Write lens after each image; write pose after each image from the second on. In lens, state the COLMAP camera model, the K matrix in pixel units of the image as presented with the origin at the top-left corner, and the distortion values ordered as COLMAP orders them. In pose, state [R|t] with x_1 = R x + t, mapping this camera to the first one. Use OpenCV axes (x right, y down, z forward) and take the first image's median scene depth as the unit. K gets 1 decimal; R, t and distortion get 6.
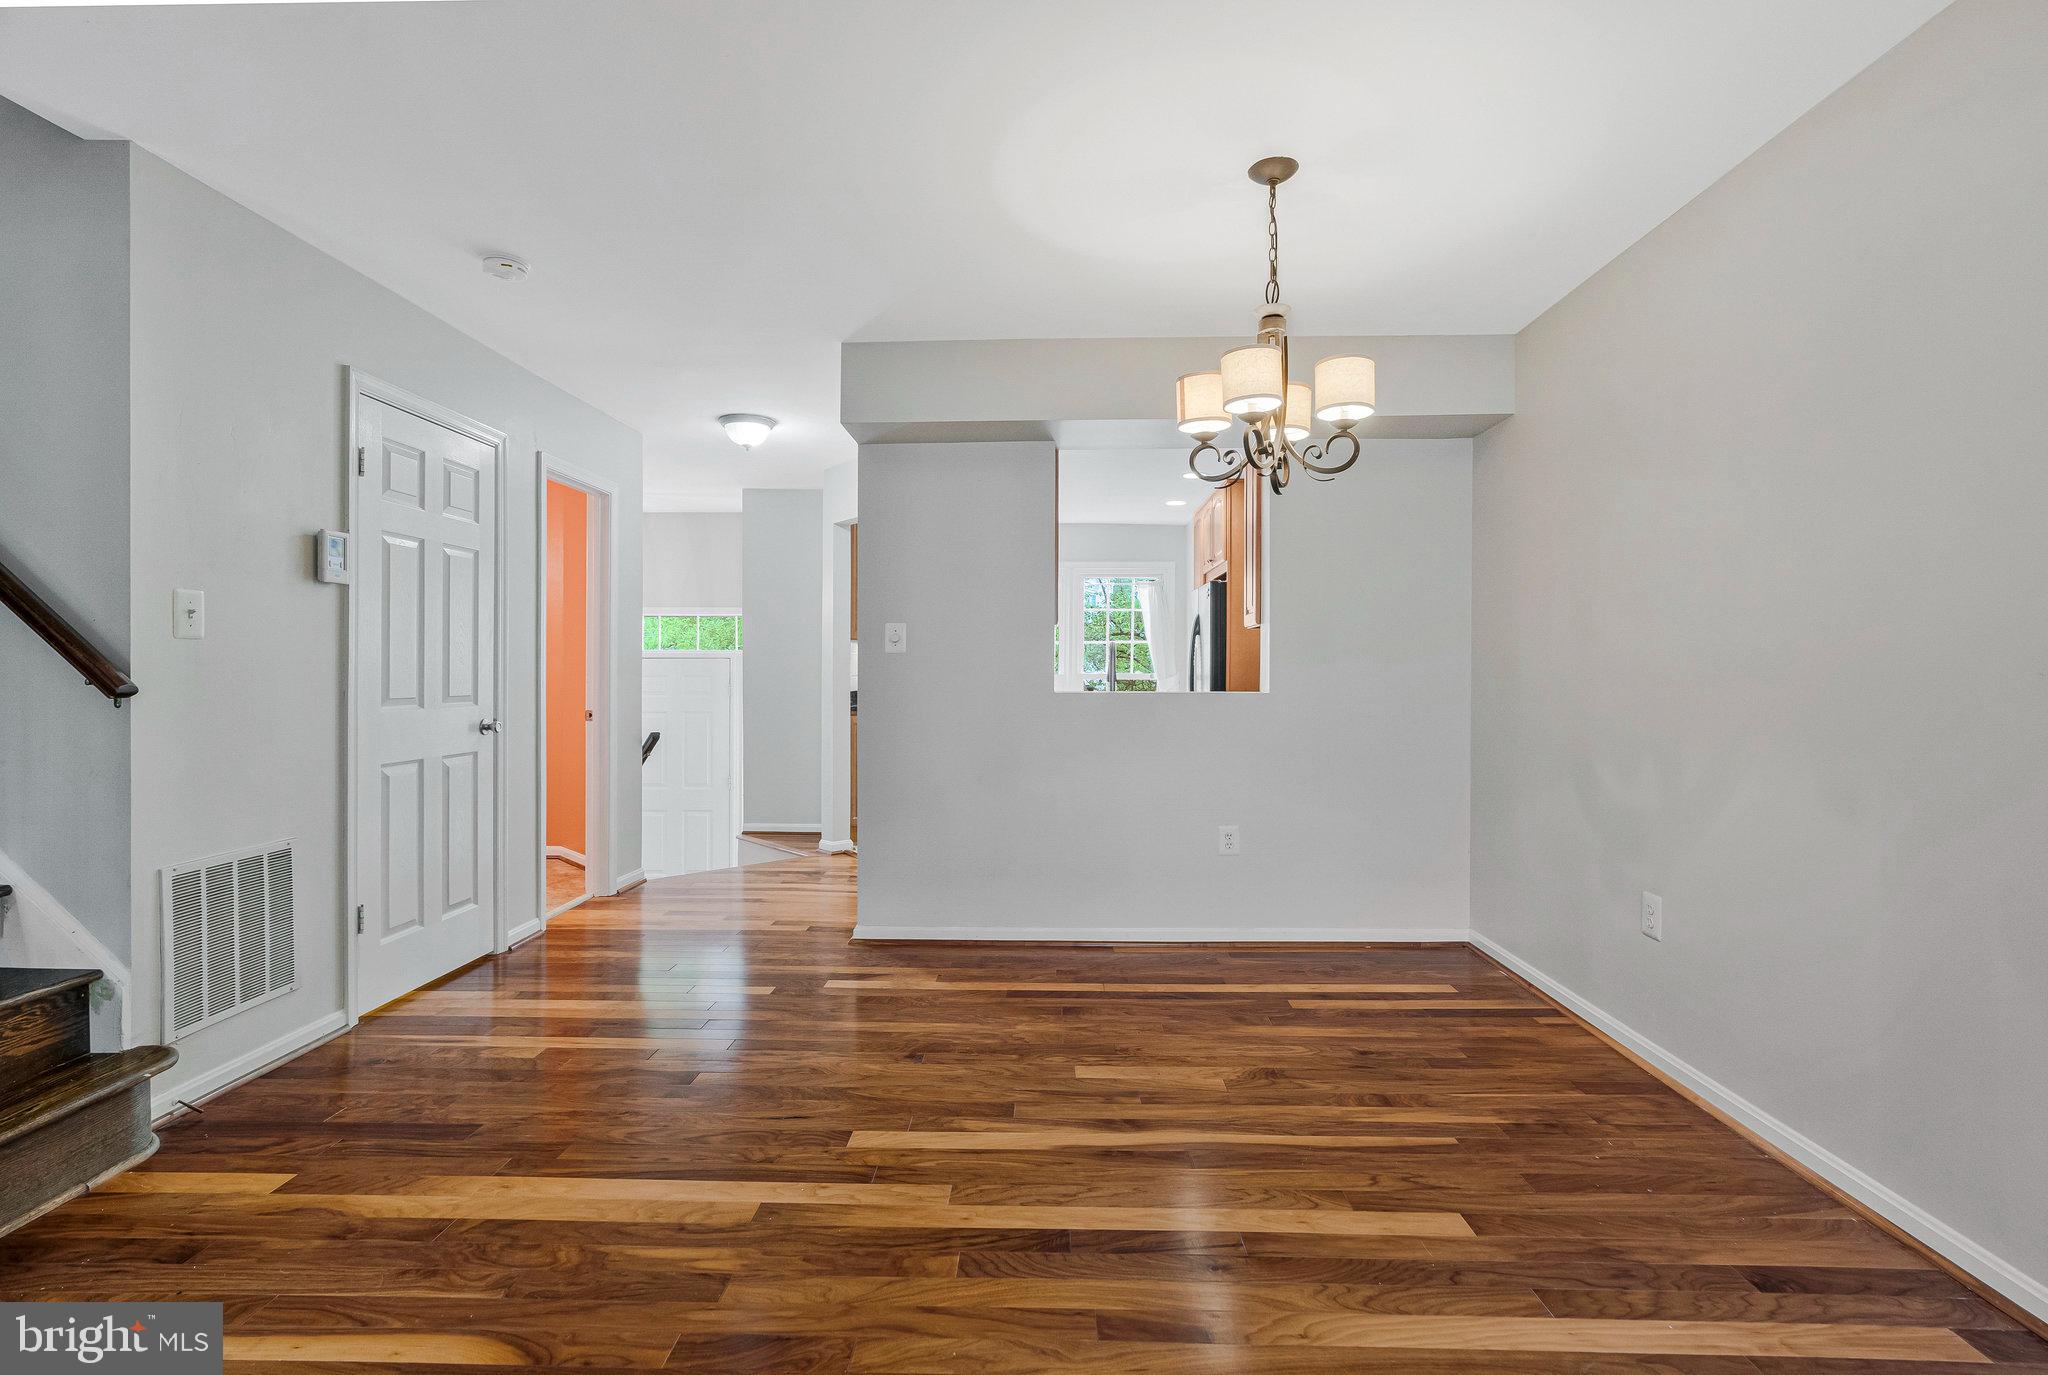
lens RADIAL K [[960.7, 0, 1029.0], [0, 960.7, 670.9], [0, 0, 1]] dist [0.002739, 0.000369]
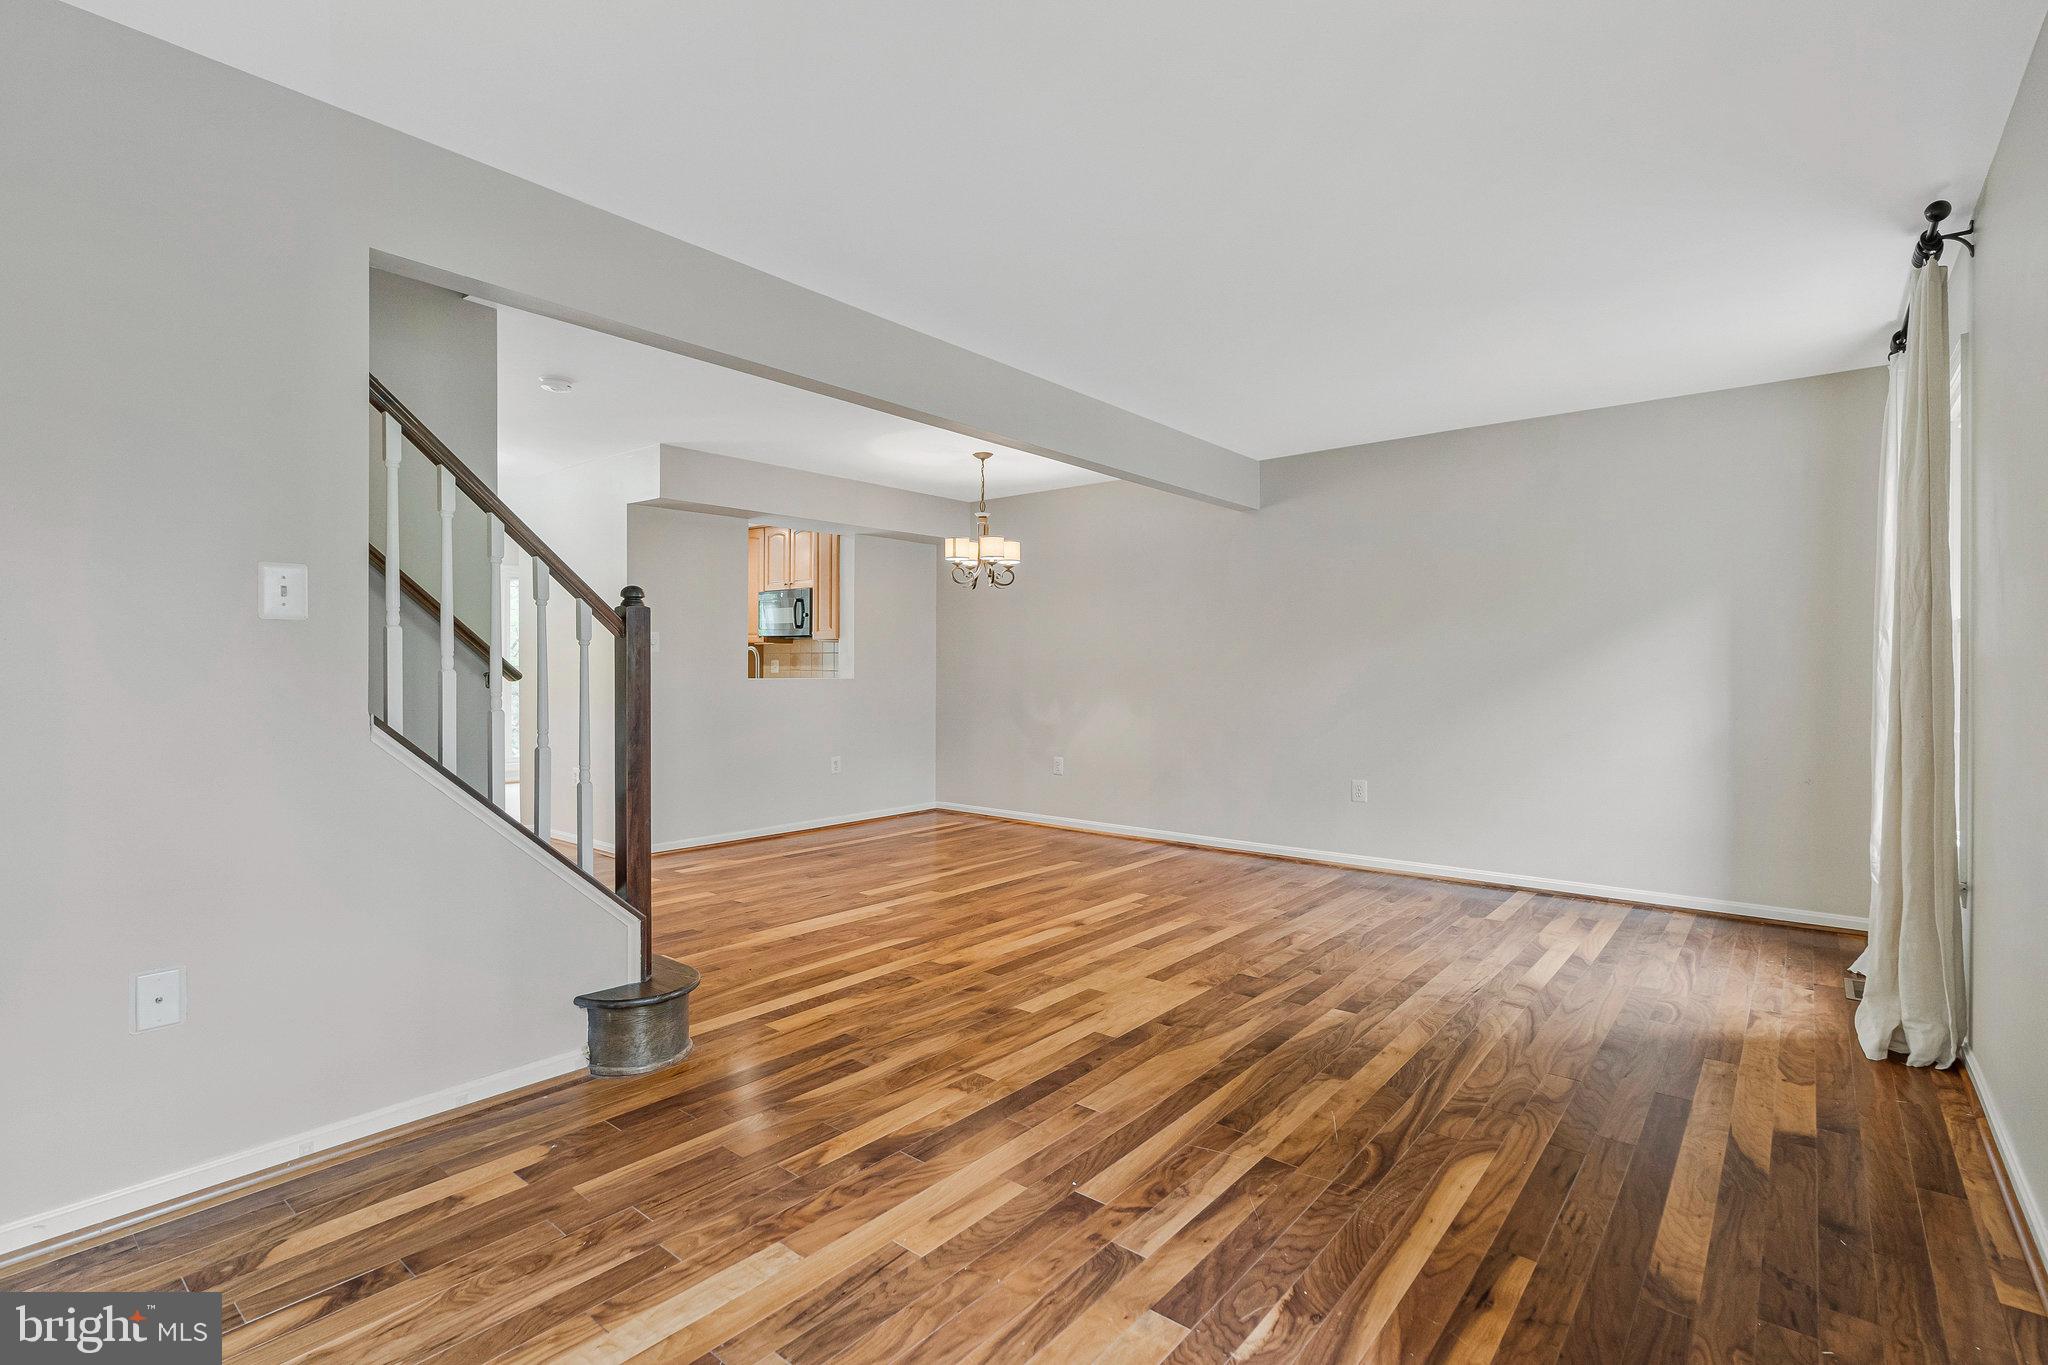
lens RADIAL K [[933.5, 0, 1019.3], [0, 933.5, 679.0], [0, 0, 1]] dist [-0.003293, -0.000034]
pose [[0.618727, 0.000184, 0.785606, -1.359563], [-0.009399, 0.999930, 0.007168, 0.002932], [-0.785550, -0.011819, 0.618685, -0.442485]]
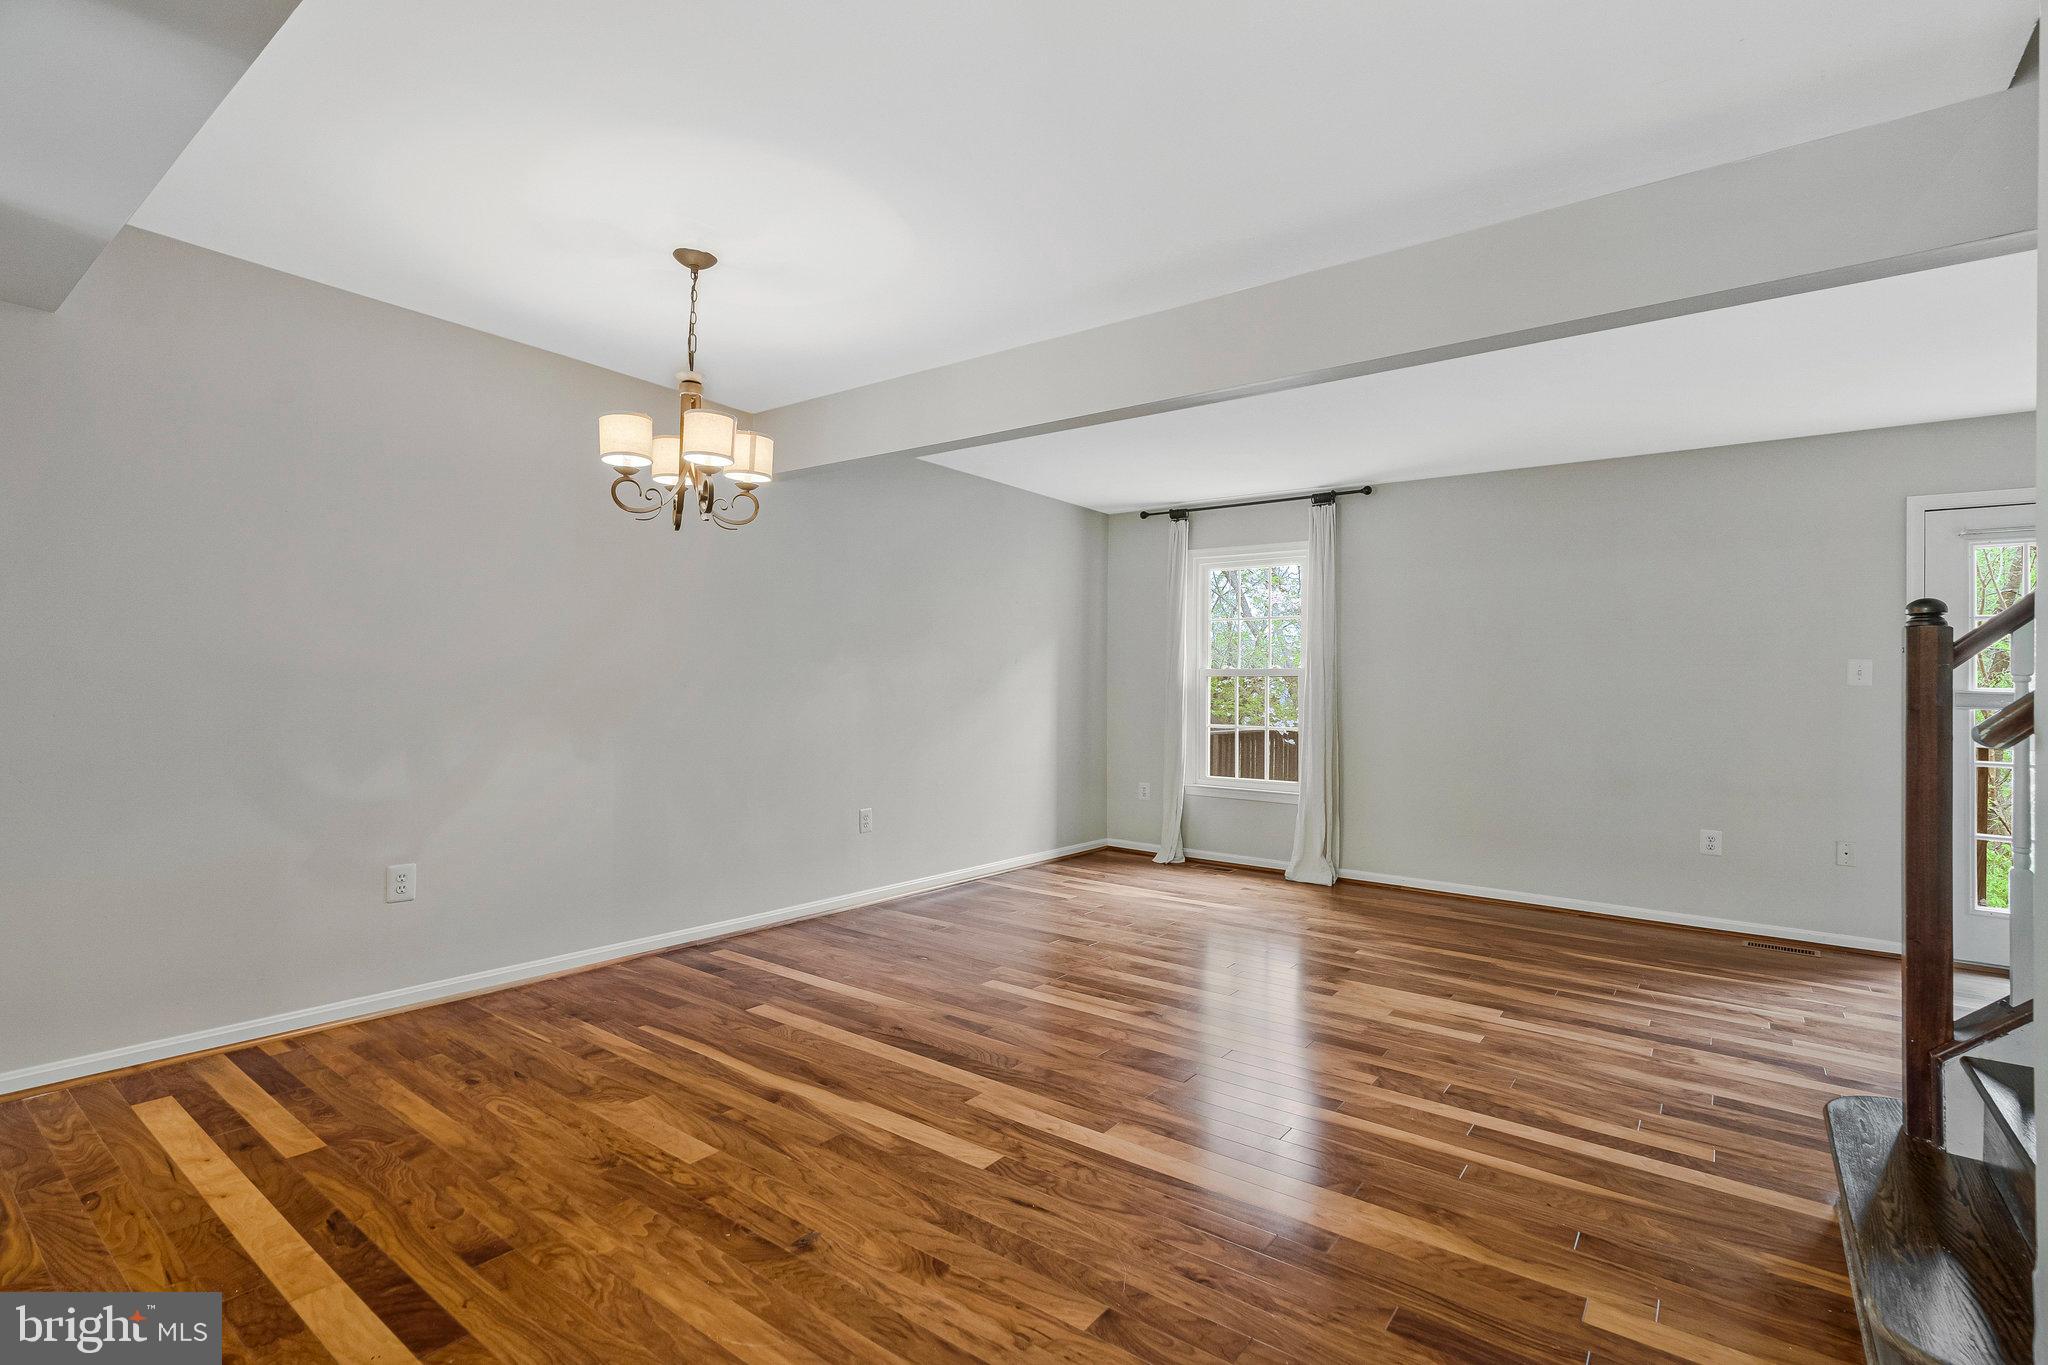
lens RADIAL K [[960.5, 0, 1032.2], [0, 960.5, 687.3], [0, 0, 1]] dist [0.001757, 0.001296]
pose [[-0.819012, -0.012720, 0.573636, -0.673151], [-0.021330, 0.999738, -0.008287, 0.006885], [-0.573380, -0.019023, -0.819069, 1.553542]]
